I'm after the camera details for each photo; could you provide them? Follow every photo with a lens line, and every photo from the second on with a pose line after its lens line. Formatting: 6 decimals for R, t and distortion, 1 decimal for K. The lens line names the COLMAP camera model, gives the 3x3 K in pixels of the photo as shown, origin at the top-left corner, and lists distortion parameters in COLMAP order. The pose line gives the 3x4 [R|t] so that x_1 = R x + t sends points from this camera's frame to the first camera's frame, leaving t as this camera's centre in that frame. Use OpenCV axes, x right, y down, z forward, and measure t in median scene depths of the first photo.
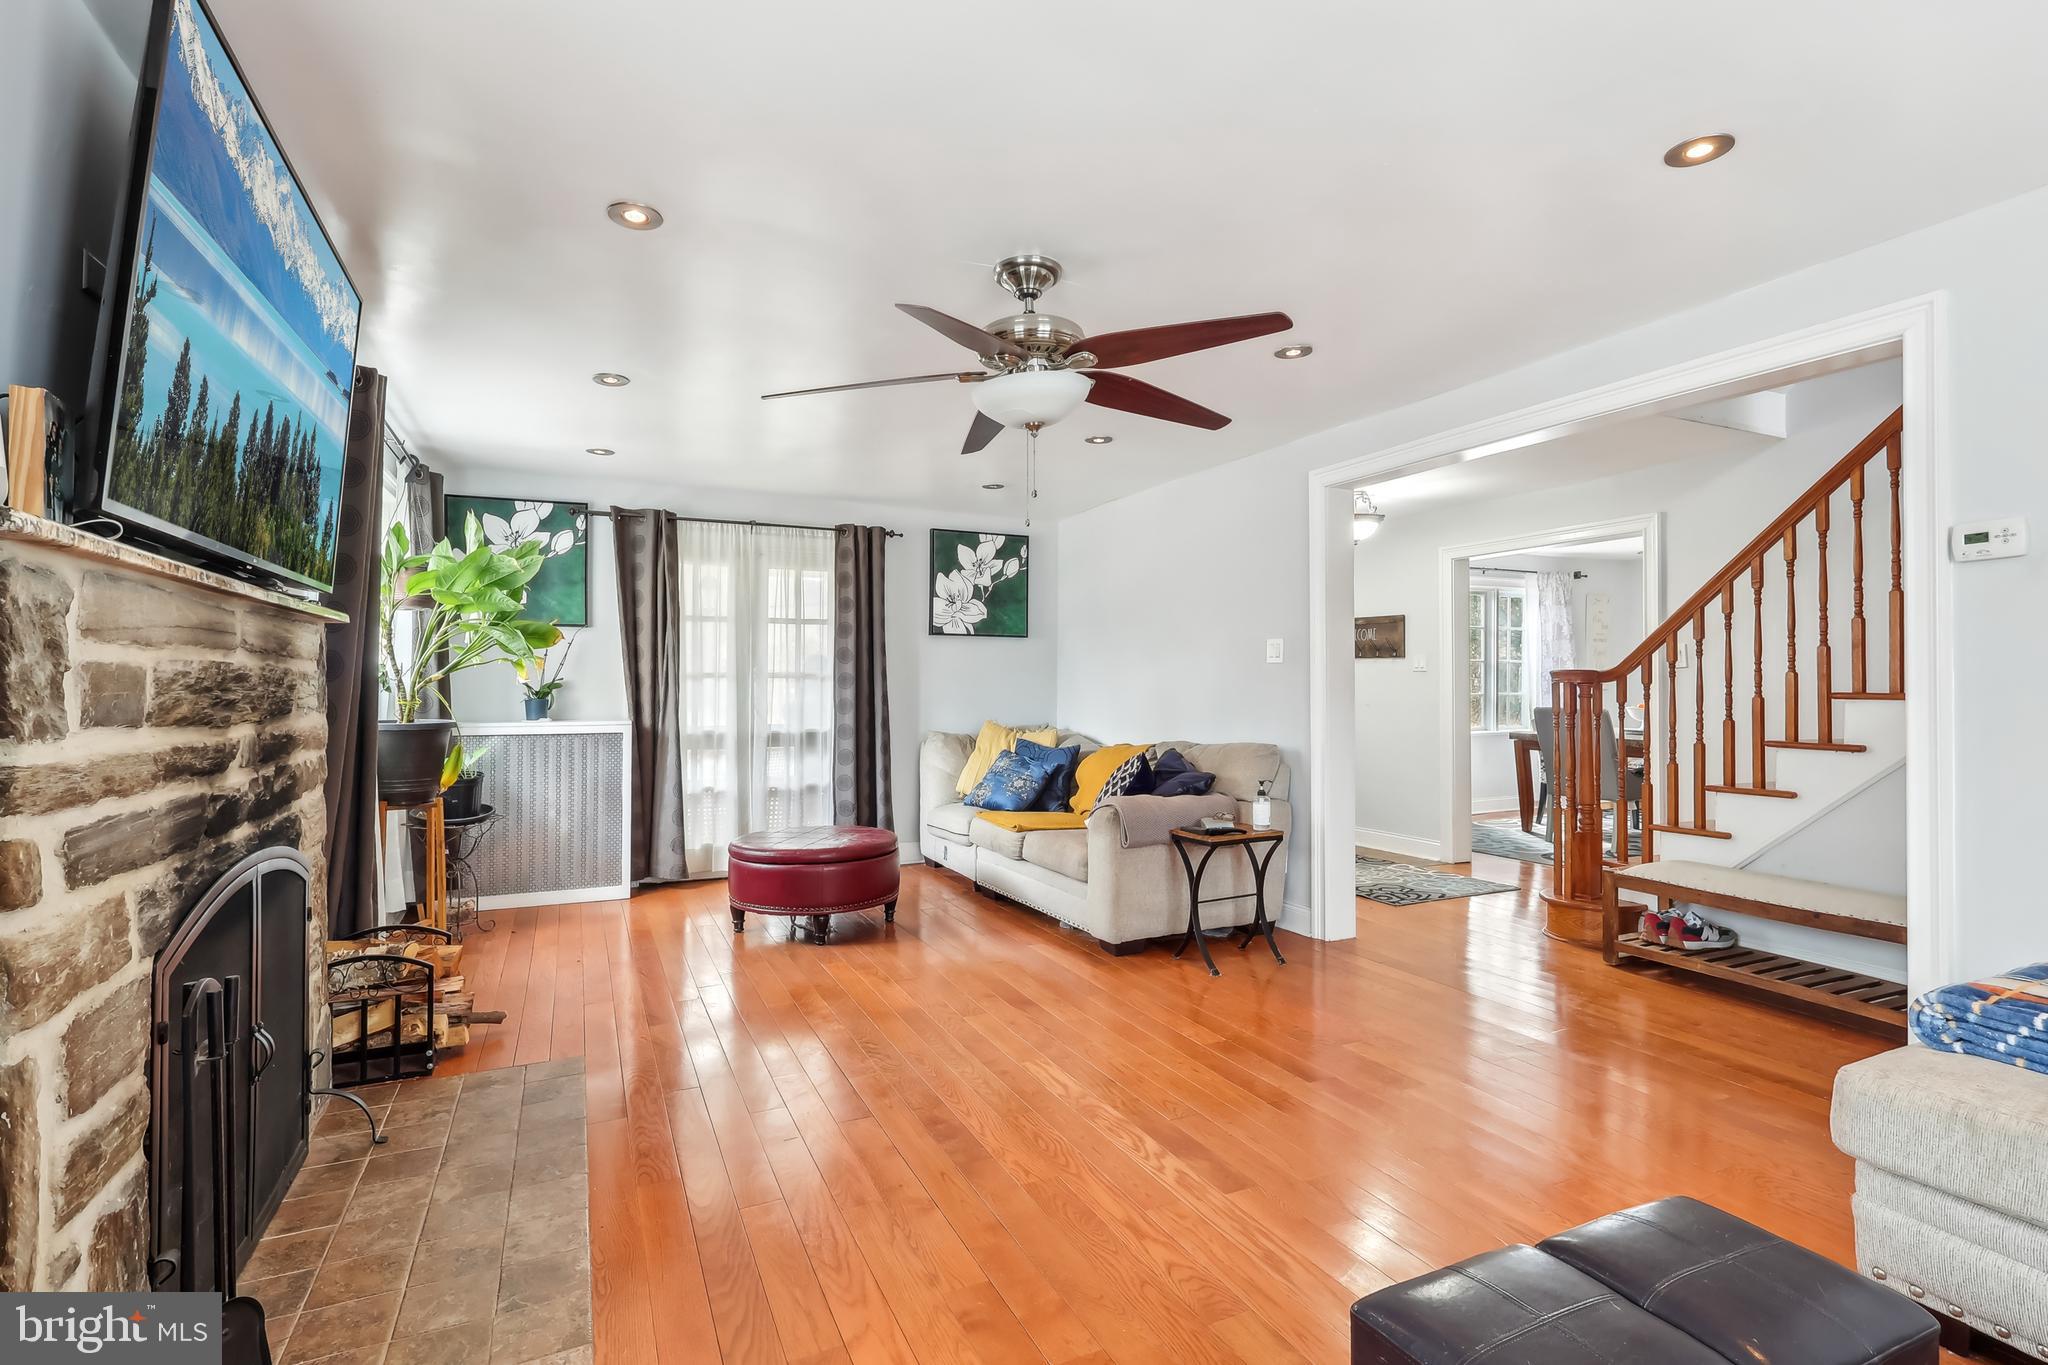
lens RADIAL K [[963.2, 0, 1029.2], [0, 963.2, 667.1], [0, 0, 1]] dist [-0.000894, -0.000144]
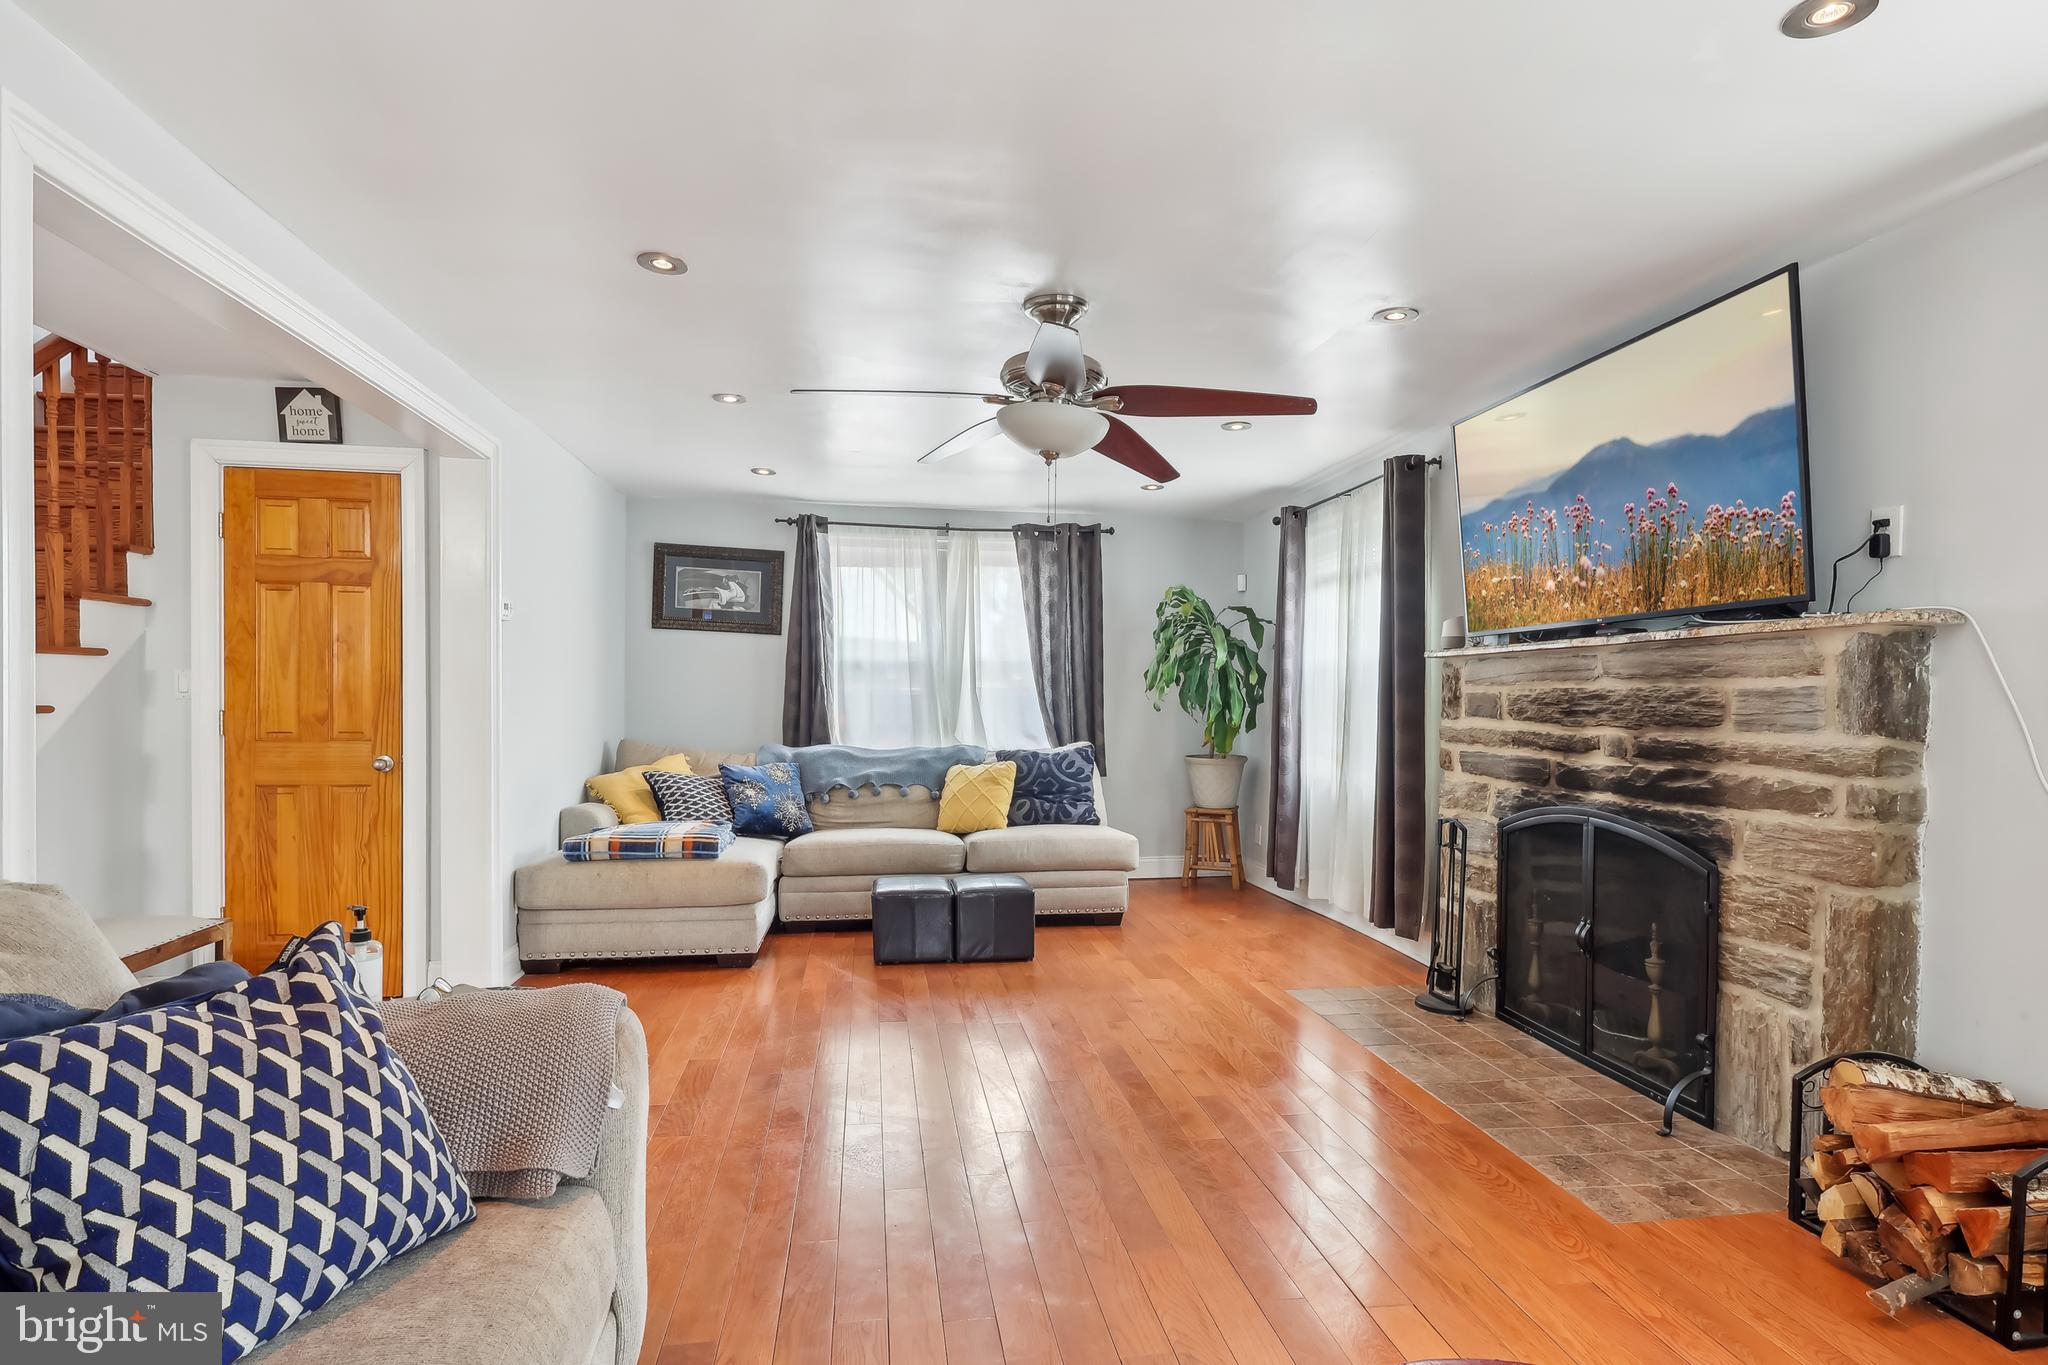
lens RADIAL K [[1012.9, 0, 1032.5], [0, 1012.9, 713.9], [0, 0, 1]] dist [0.003918, 0.000332]
pose [[-0.960602, -0.010700, 0.277723, -0.138079], [-0.012436, 0.999913, -0.004489, 0.020030], [-0.277651, -0.007765, -0.960651, 0.994919]]
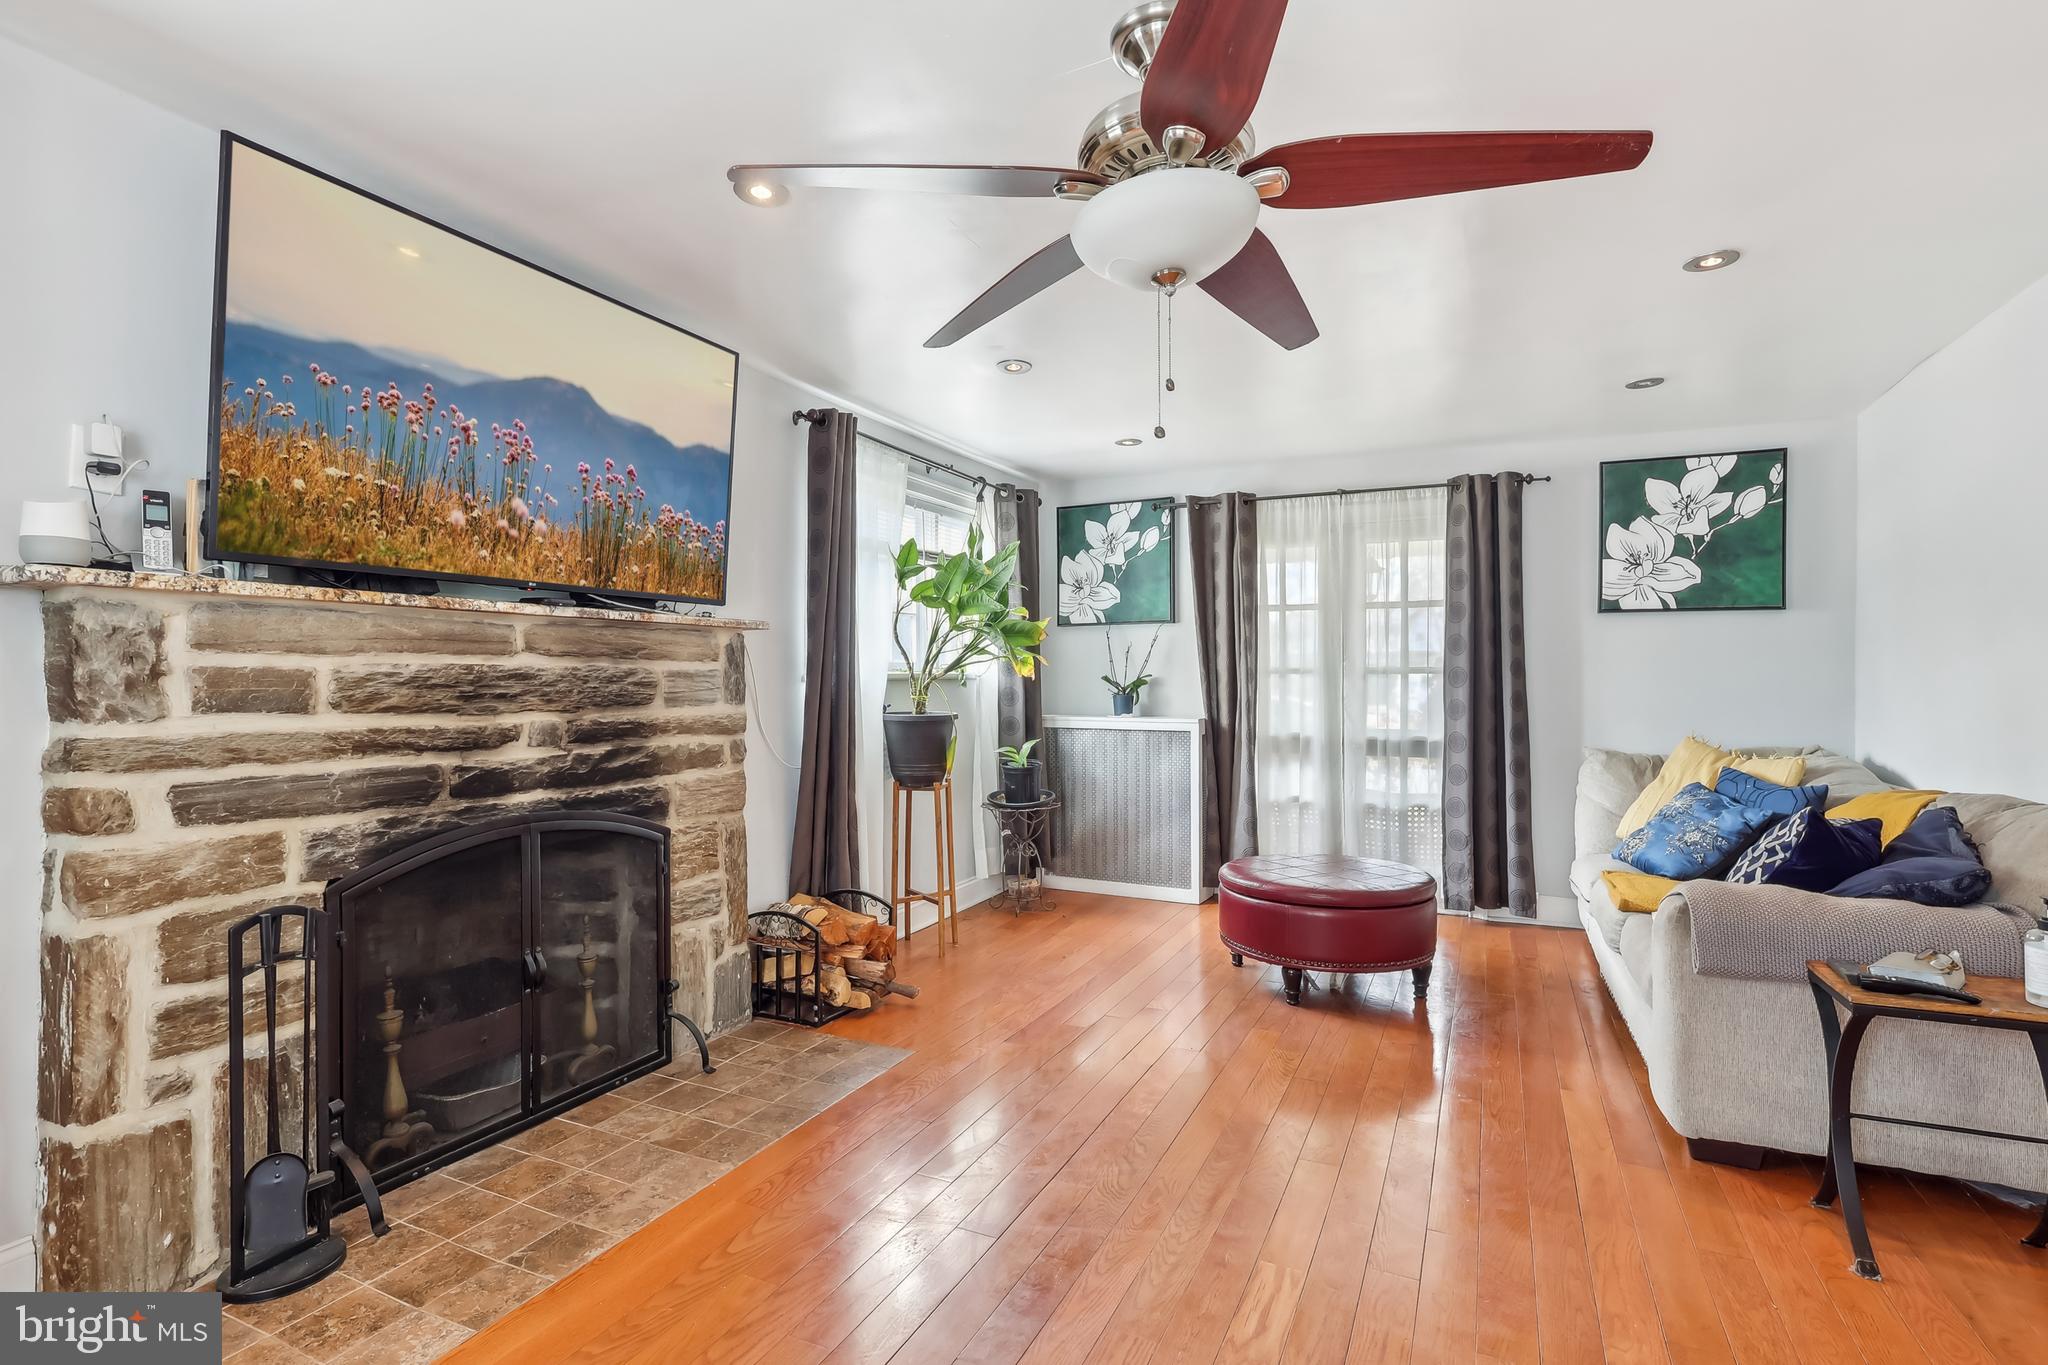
lens RADIAL K [[972.1, 0, 1024.0], [0, 972.1, 682.5], [0, 0, 1]] dist [-0.001184, 0.000083]
pose [[0.632465, 0.004436, -0.774576, 0.210896], [0.011625, 0.999817, 0.015218, 0.002553], [0.774502, -0.018629, 0.632297, 0.245550]]
